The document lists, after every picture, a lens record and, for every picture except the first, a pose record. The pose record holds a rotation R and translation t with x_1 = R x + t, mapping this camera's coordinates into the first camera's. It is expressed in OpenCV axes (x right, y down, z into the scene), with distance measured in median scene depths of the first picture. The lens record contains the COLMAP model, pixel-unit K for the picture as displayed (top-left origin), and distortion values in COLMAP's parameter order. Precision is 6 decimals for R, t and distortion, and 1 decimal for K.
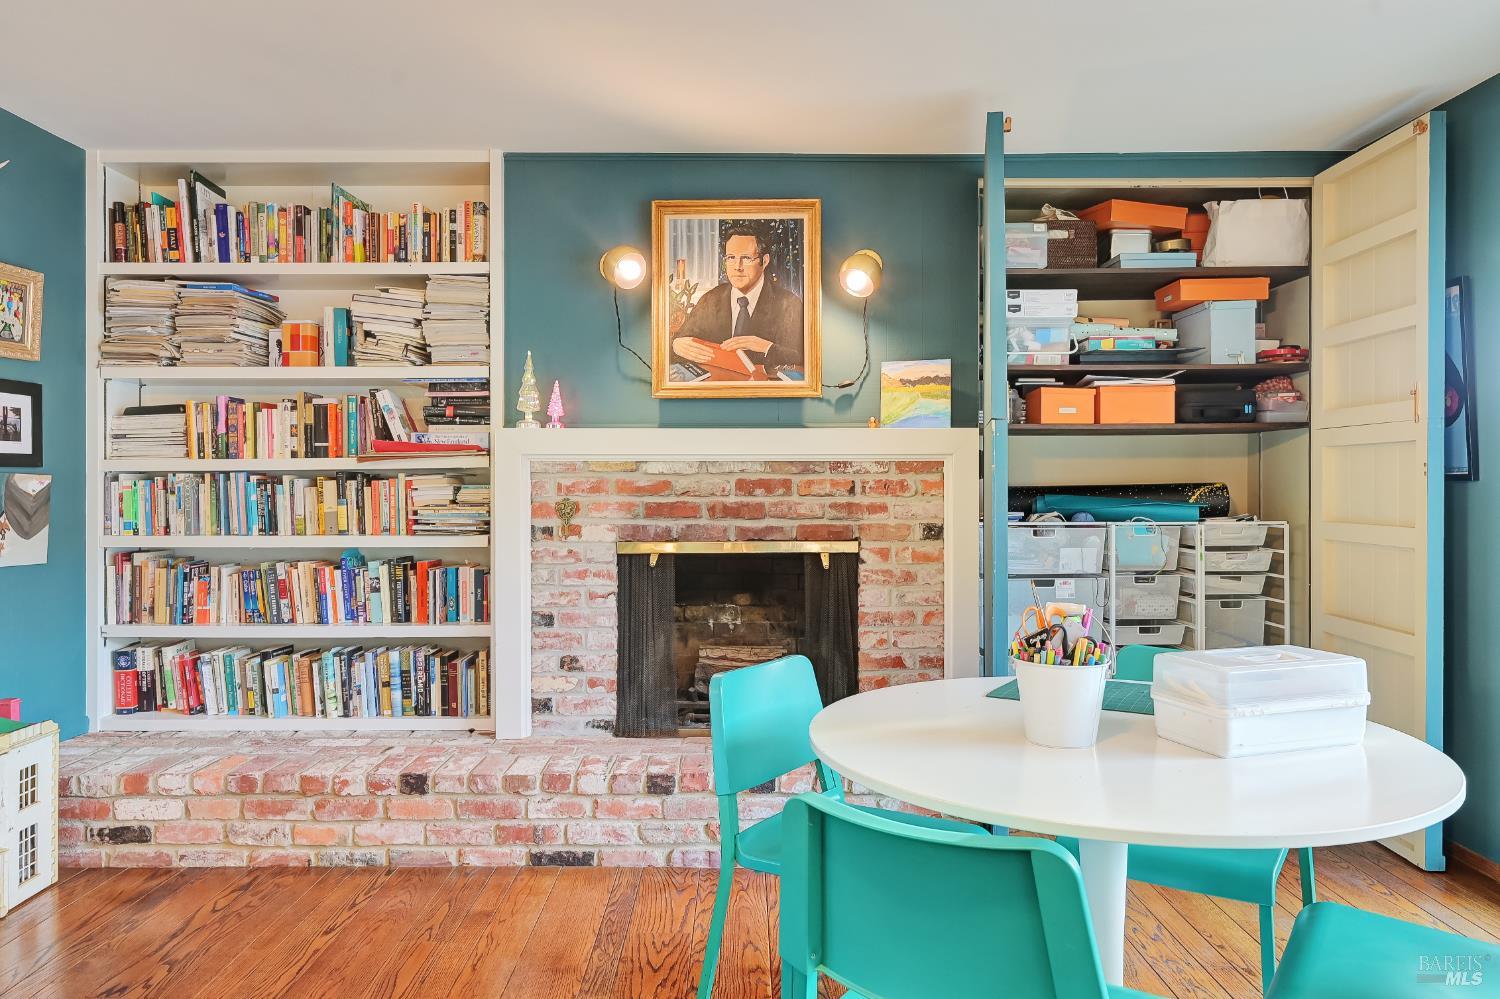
lens RADIAL K [[966.3, 0, 749.7], [0, 966.3, 493.1], [0, 0, 1]] dist [-0.006796, 0.000052]
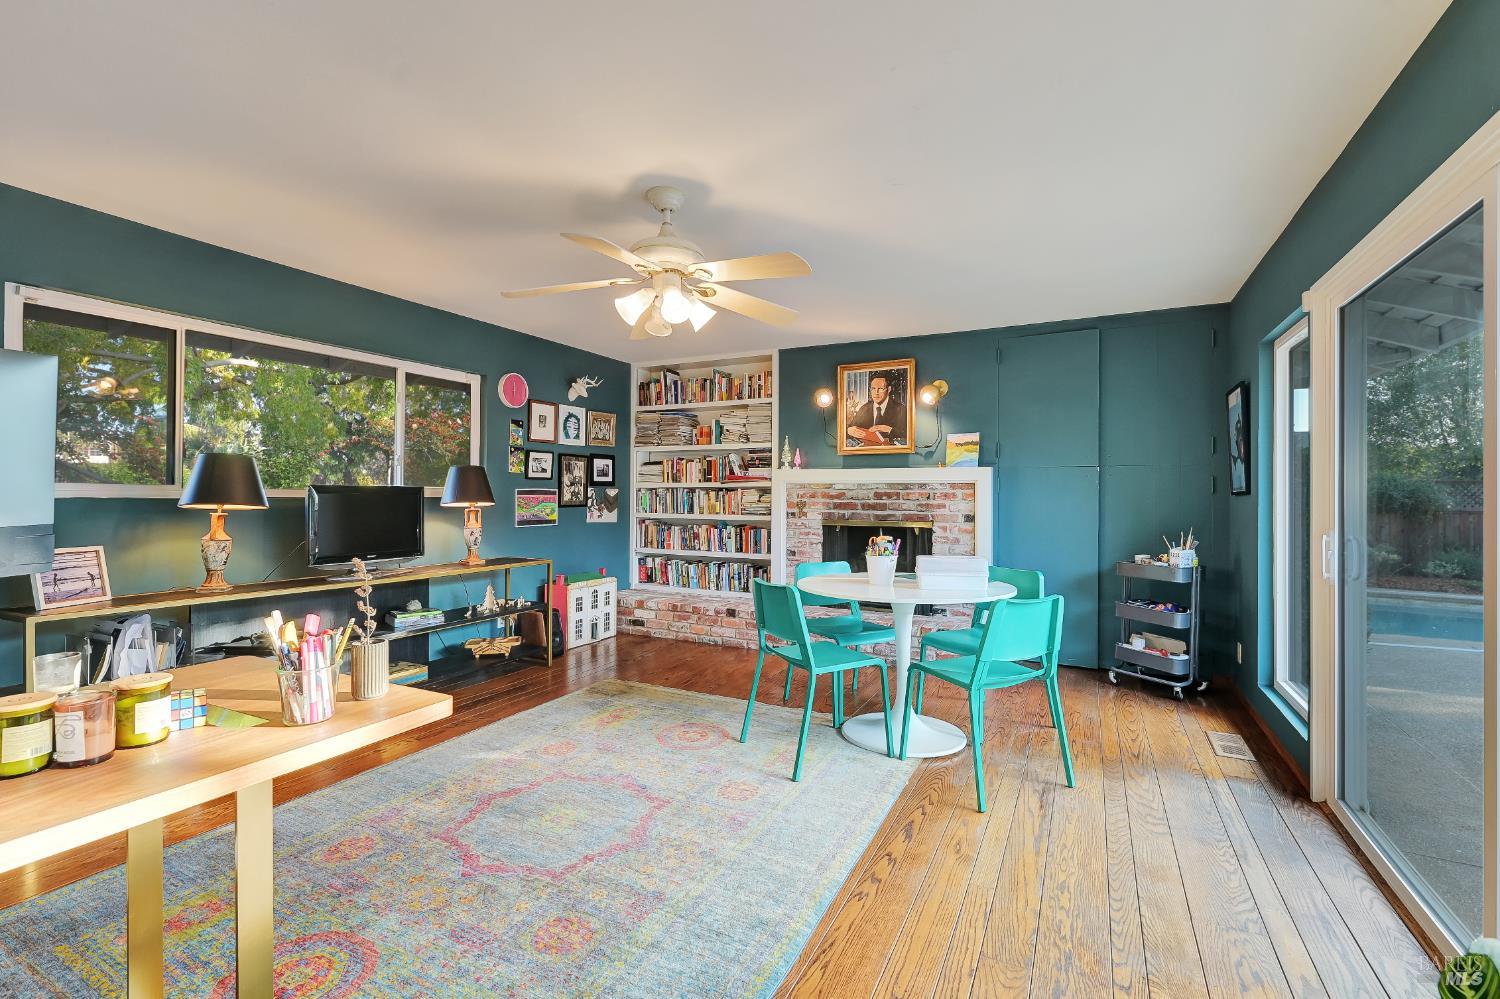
lens RADIAL K [[674.9, 0, 748.6], [0, 674.9, 499.3], [0, 0, 1]] dist [0.002220, 0.000098]
pose [[0.887183, 0.009919, -0.461311, 0.429440], [-0.010120, 0.999947, 0.002038, 0.001962], [0.461307, 0.002860, 0.887236, -0.462033]]
